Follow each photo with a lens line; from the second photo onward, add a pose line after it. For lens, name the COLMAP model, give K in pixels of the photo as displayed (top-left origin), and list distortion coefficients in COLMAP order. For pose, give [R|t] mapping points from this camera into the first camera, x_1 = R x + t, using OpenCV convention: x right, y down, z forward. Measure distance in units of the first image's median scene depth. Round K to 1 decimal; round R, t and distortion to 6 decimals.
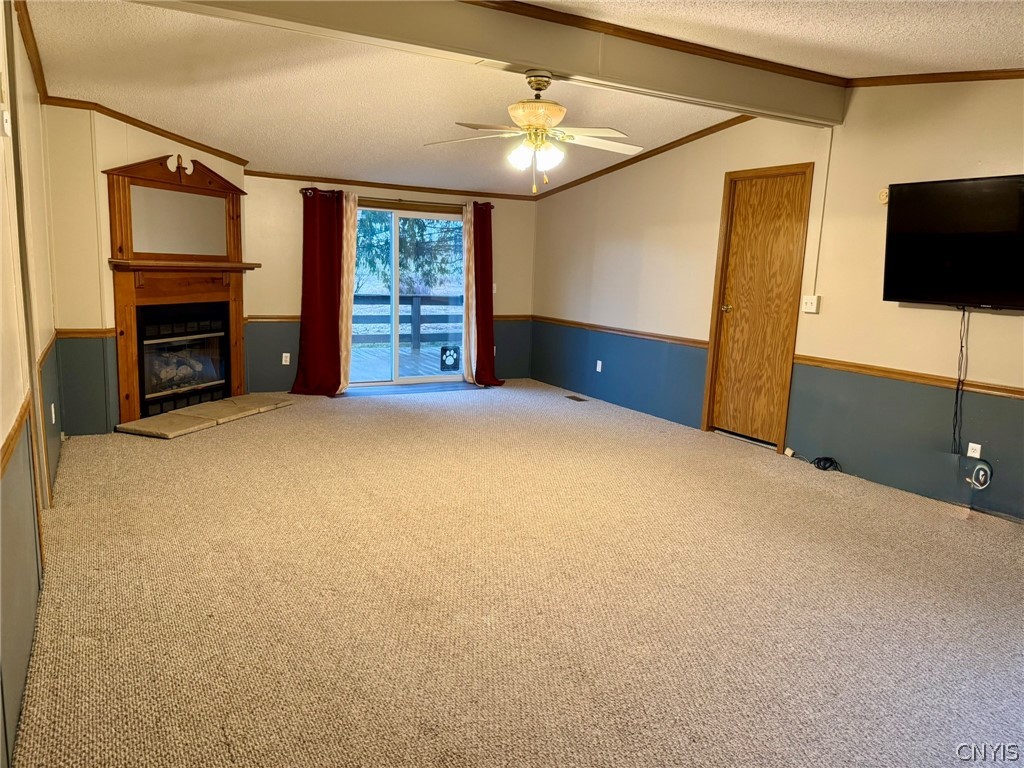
lens RADIAL K [[724.2, 0, 511.7], [0, 724.2, 374.7], [0, 0, 1]] dist [0.038642, -0.054140]
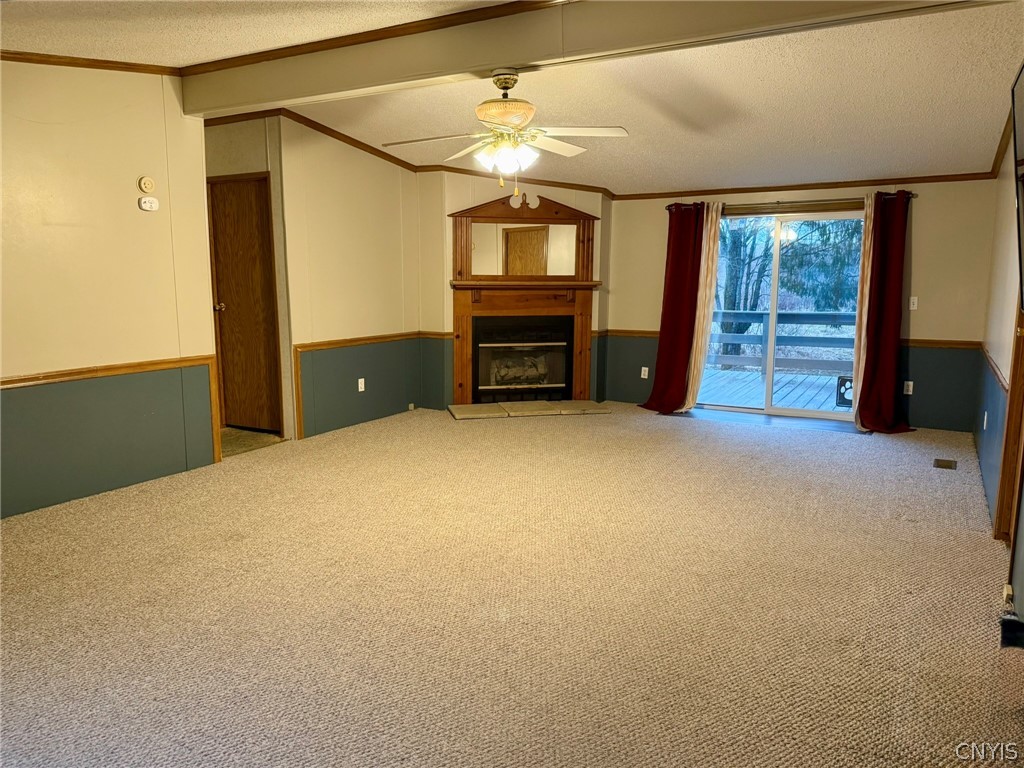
lens RADIAL K [[748.6, 0, 509.9], [0, 748.6, 393.5], [0, 0, 1]] dist [0.063747, -0.007663]
pose [[0.515132, 0.100296, -0.851222, 0.585335], [-0.110484, 0.992615, 0.050094, -0.028503], [0.849960, 0.068242, 0.522409, 0.324481]]
